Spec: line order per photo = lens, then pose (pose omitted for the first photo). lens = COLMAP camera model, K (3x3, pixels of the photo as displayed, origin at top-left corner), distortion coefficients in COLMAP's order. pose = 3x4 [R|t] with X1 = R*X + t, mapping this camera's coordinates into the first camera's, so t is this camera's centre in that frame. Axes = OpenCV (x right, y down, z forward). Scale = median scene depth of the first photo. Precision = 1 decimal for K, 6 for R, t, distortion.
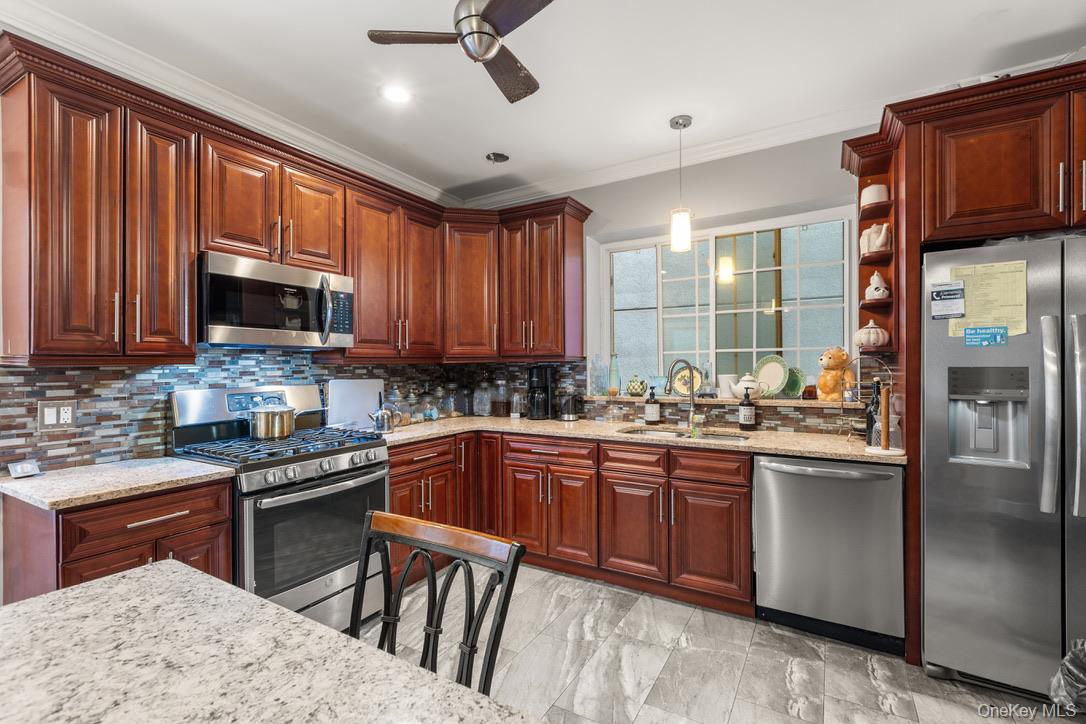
lens RADIAL K [[496.3, 0, 544.5], [0, 496.3, 363.4], [0, 0, 1]] dist [0.003150, 0.000418]
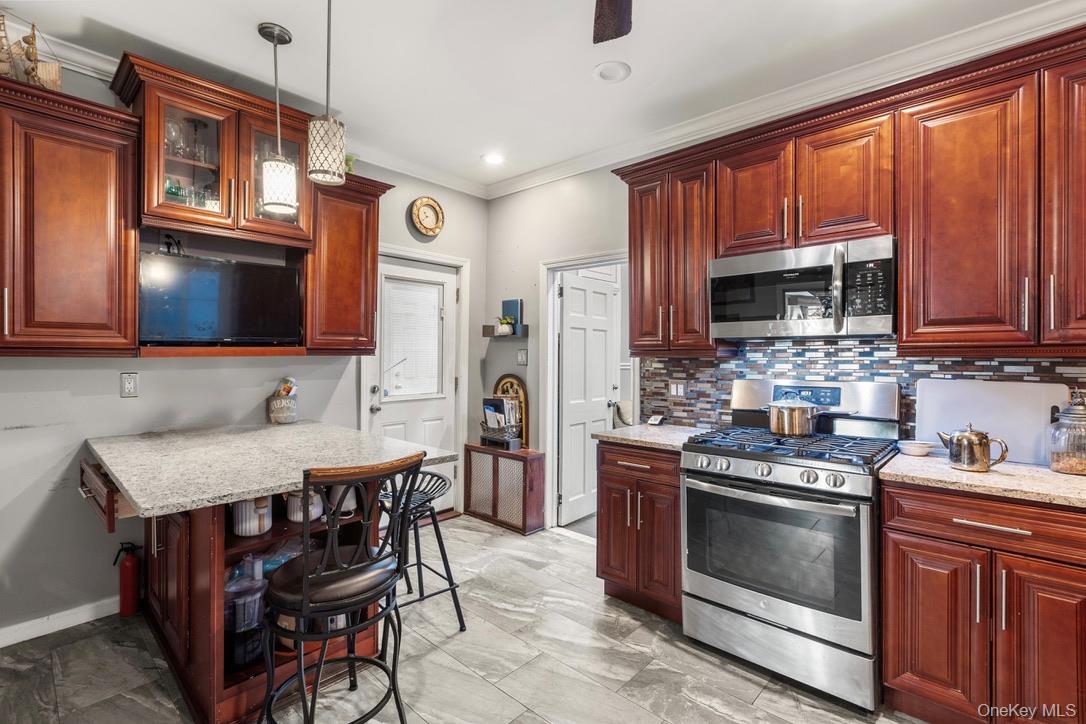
lens RADIAL K [[496.3, 0, 546.5], [0, 496.3, 355.2], [0, 0, 1]] dist [0.003150, 0.000418]
pose [[-0.214411, 0.001525, -0.976742, 0.539550], [0.000002, 0.999999, 0.001561, -0.002705], [0.976743, 0.000333, -0.214411, 0.867381]]
